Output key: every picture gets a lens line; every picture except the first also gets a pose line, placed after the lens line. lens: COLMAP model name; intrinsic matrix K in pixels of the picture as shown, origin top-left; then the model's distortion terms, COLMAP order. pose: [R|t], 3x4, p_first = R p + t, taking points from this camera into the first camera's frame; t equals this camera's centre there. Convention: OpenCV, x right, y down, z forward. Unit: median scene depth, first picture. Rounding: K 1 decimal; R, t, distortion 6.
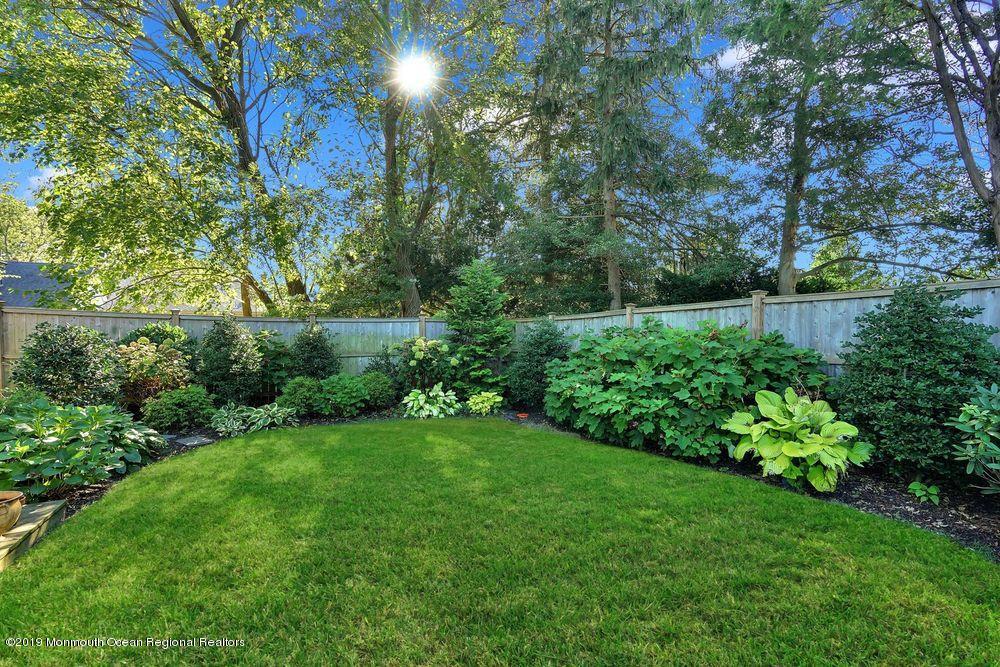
lens RADIAL K [[462.9, 0, 500.0], [0, 462.9, 333.5], [0, 0, 1]] dist [-0.009726, 0.005760]
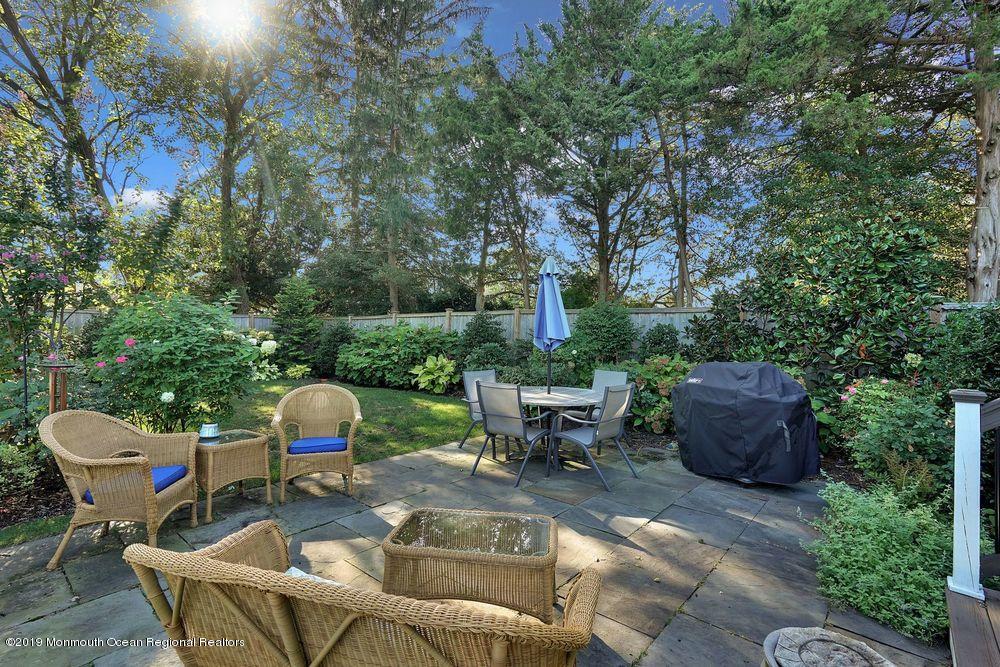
lens RADIAL K [[462.9, 0, 500.0], [0, 462.9, 333.5], [0, 0, 1]] dist [-0.009726, 0.005760]
pose [[0.938282, 0.020277, 0.345277, 0.066600], [-0.023079, 0.999726, 0.004008, -0.000816], [-0.345101, -0.011729, 0.938492, -0.717220]]
